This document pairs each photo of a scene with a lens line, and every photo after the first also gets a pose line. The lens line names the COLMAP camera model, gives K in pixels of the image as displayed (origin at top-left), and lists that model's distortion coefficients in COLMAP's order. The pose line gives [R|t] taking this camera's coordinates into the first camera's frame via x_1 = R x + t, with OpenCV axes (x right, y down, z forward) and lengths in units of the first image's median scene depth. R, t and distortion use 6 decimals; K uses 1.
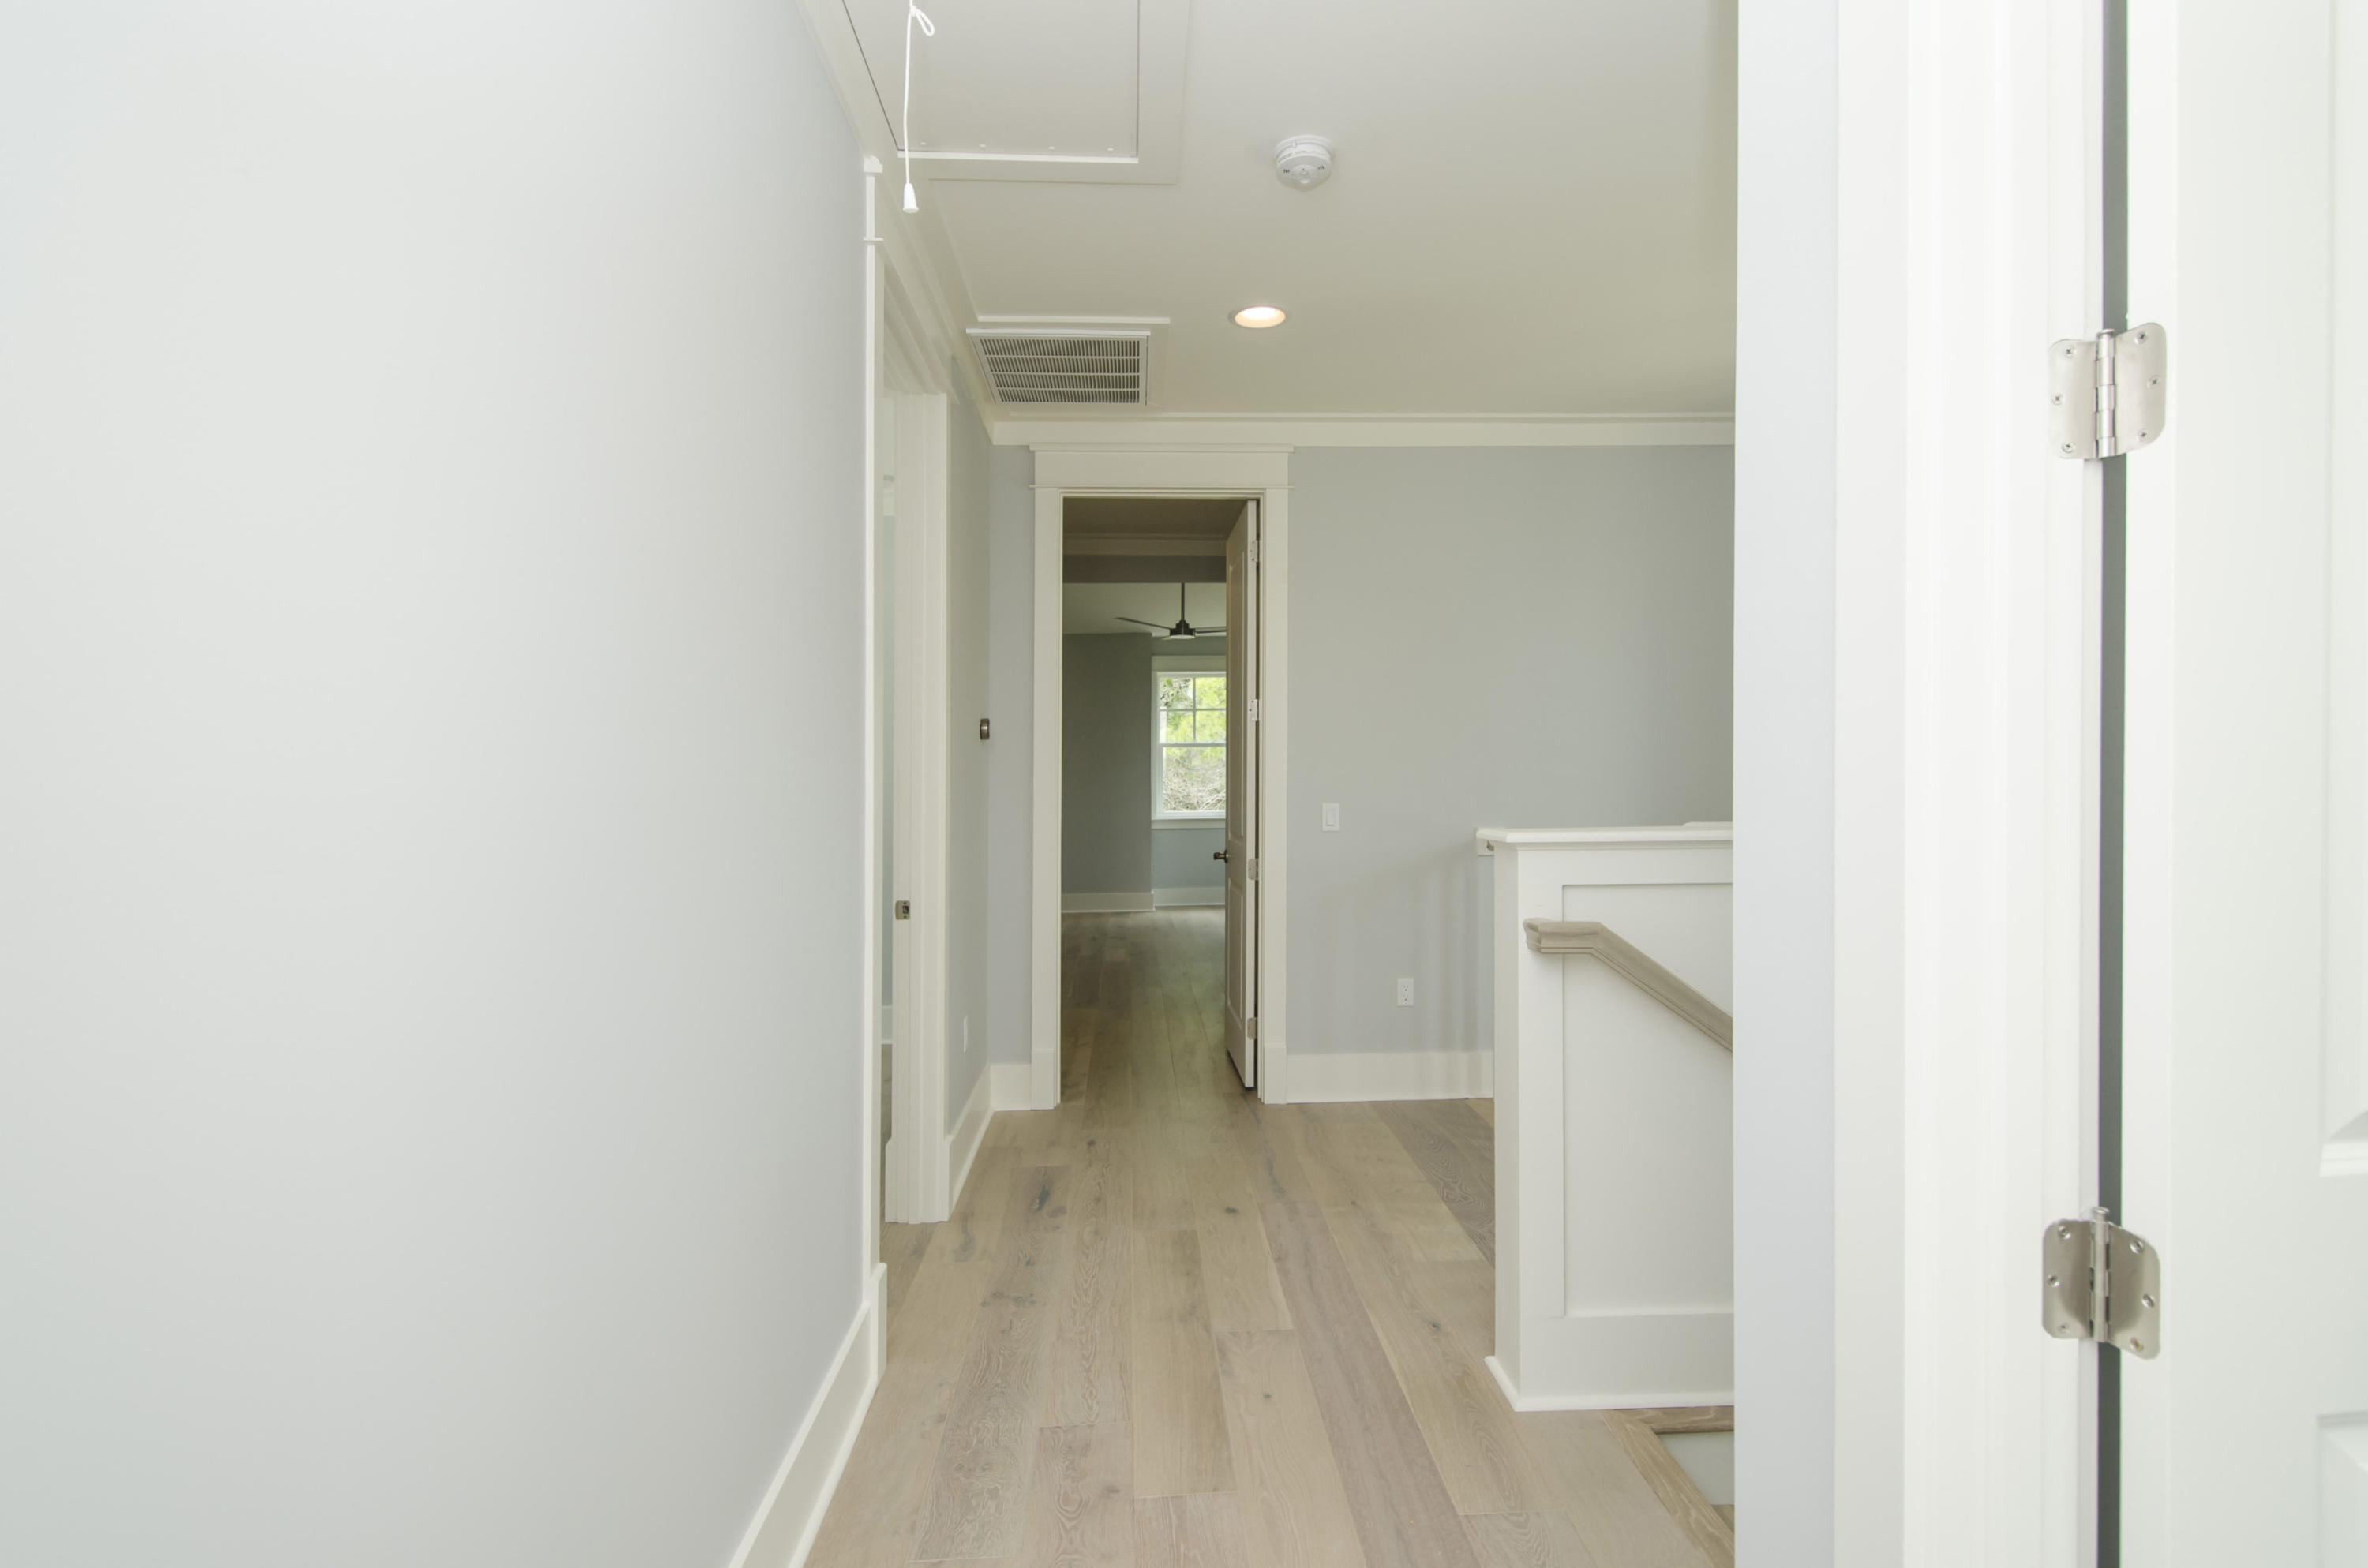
lens RADIAL K [[1083.8, 0, 1184.0], [0, 1083.8, 784.0], [0, 0, 1]] dist [0.013408, -0.012739]
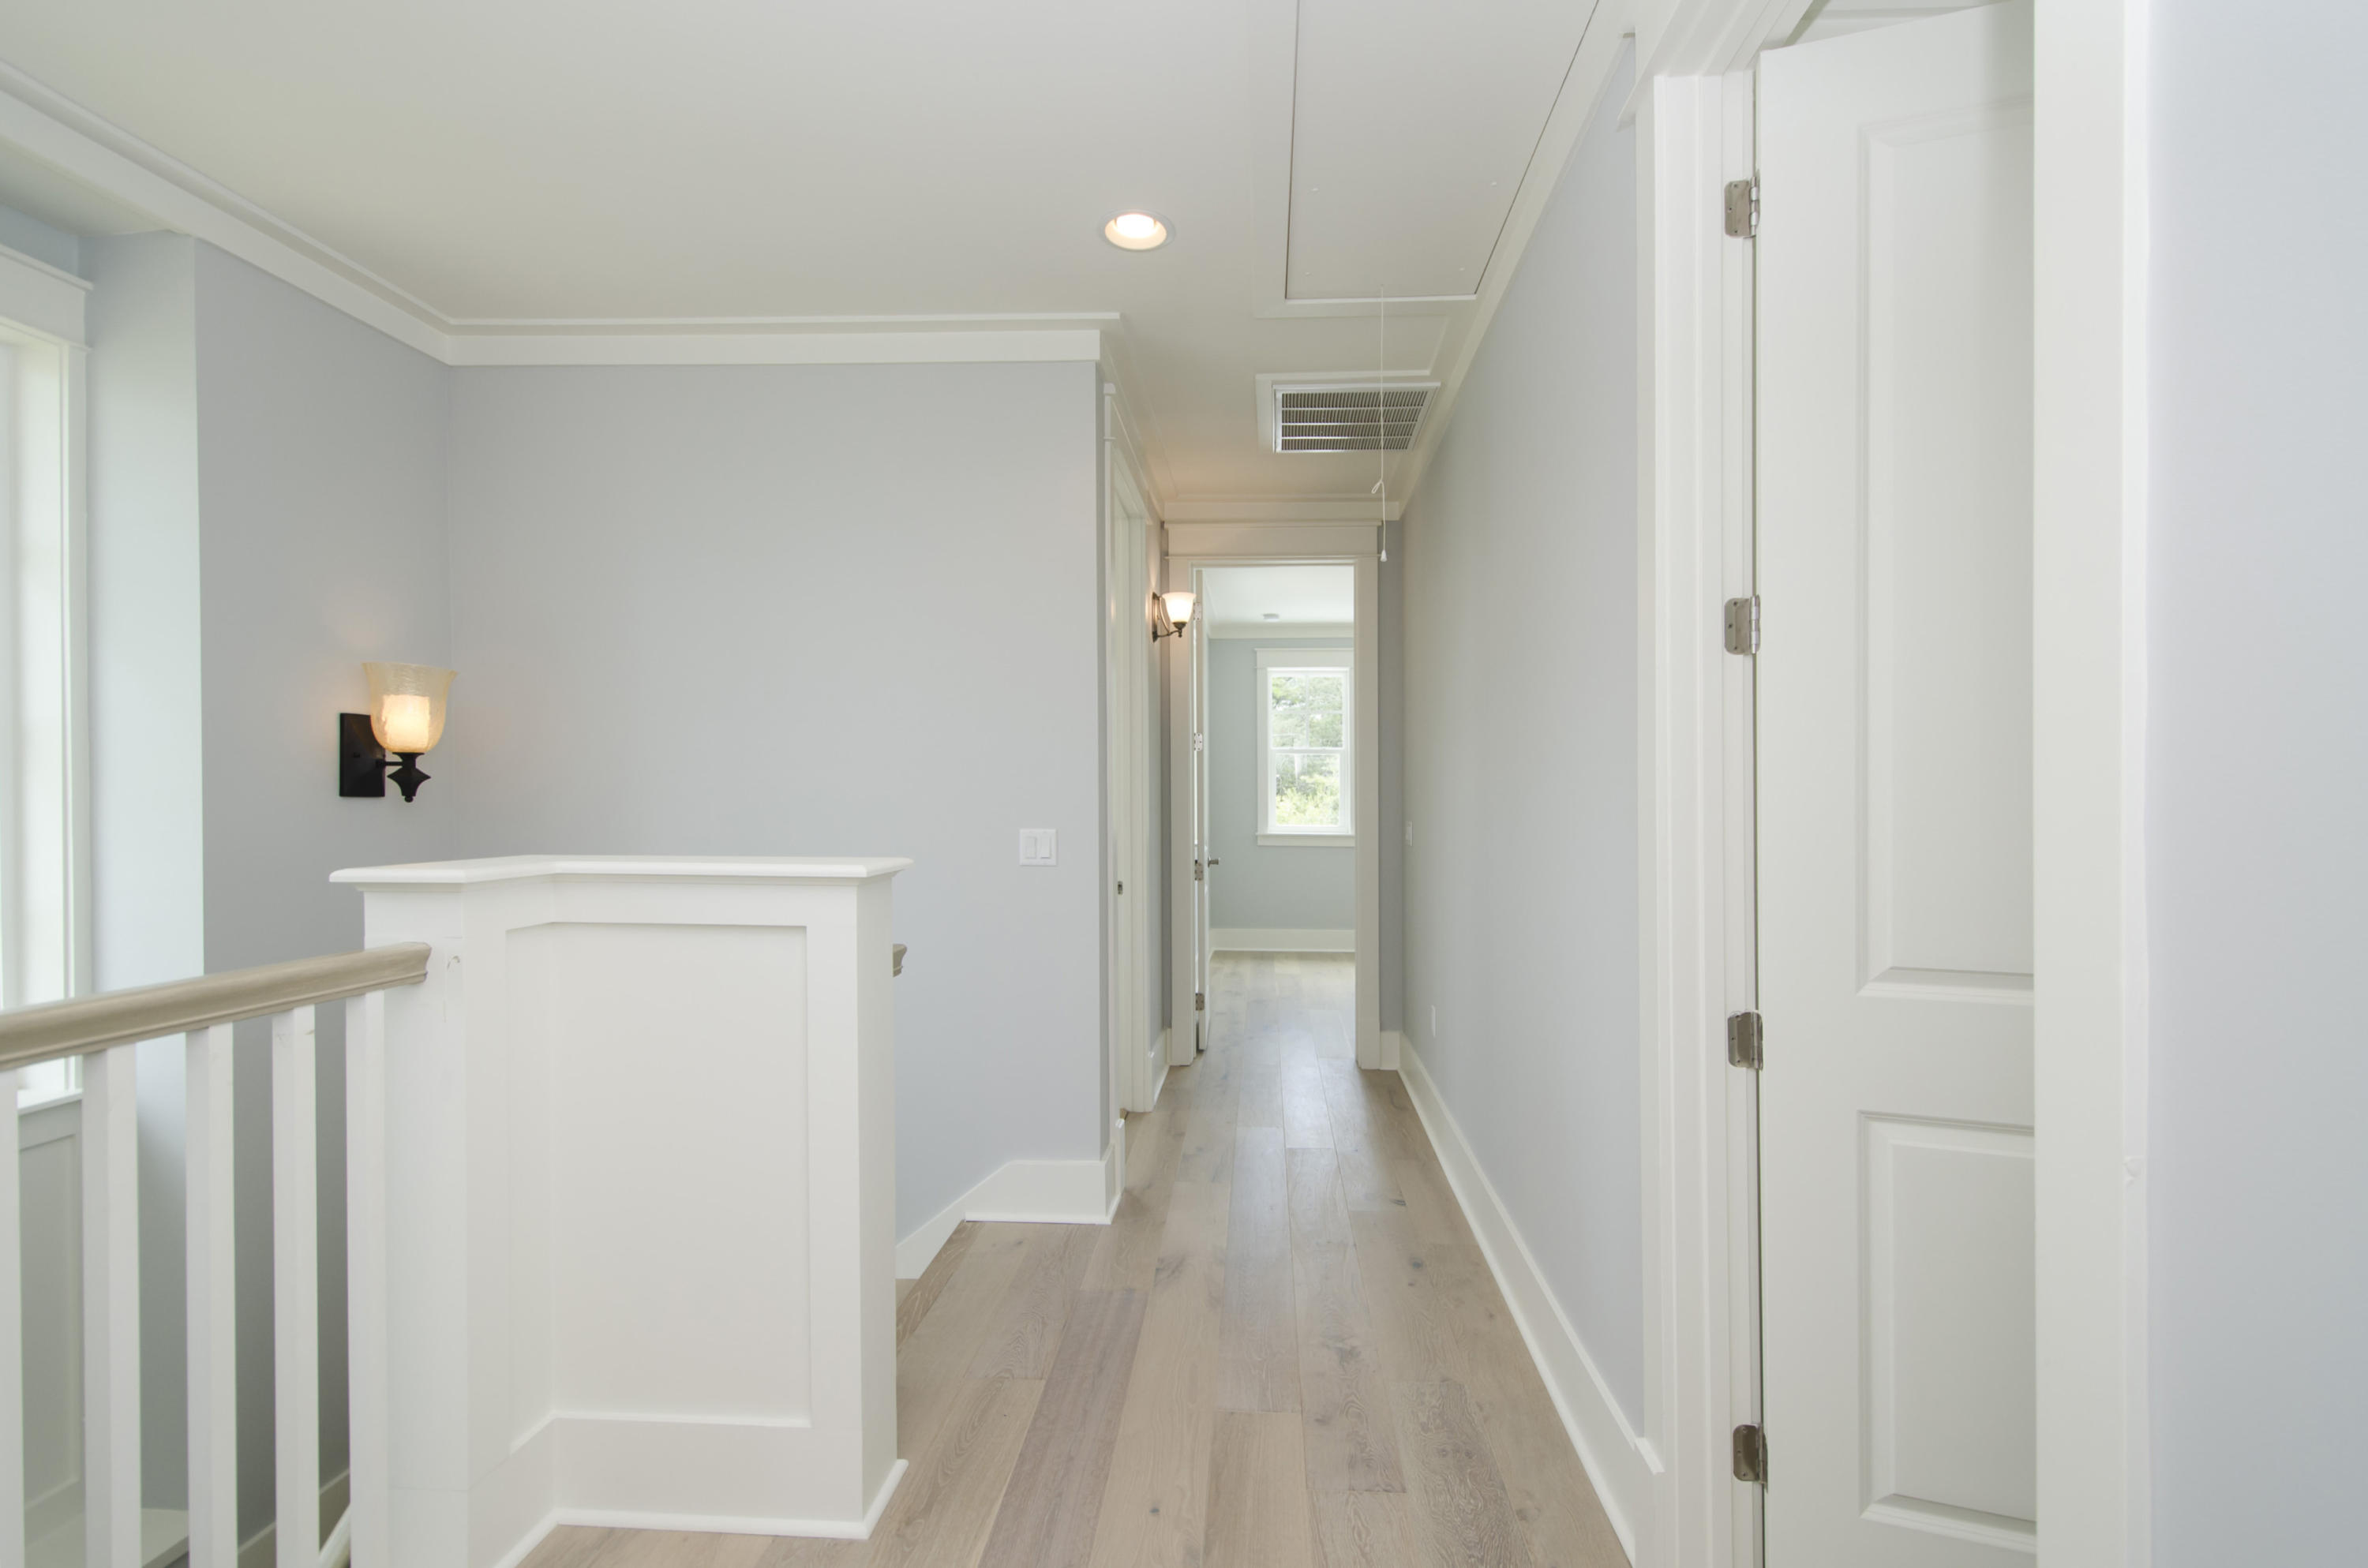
lens RADIAL K [[1048.7, 0, 1202.2], [0, 1048.7, 788.0], [0, 0, 1]] dist [0.020667, -0.010561]
pose [[-0.994341, -0.001447, 0.106230, -0.054668], [-0.001057, 0.999993, 0.003723, -0.023683], [-0.106235, 0.003590, -0.994335, 1.988294]]
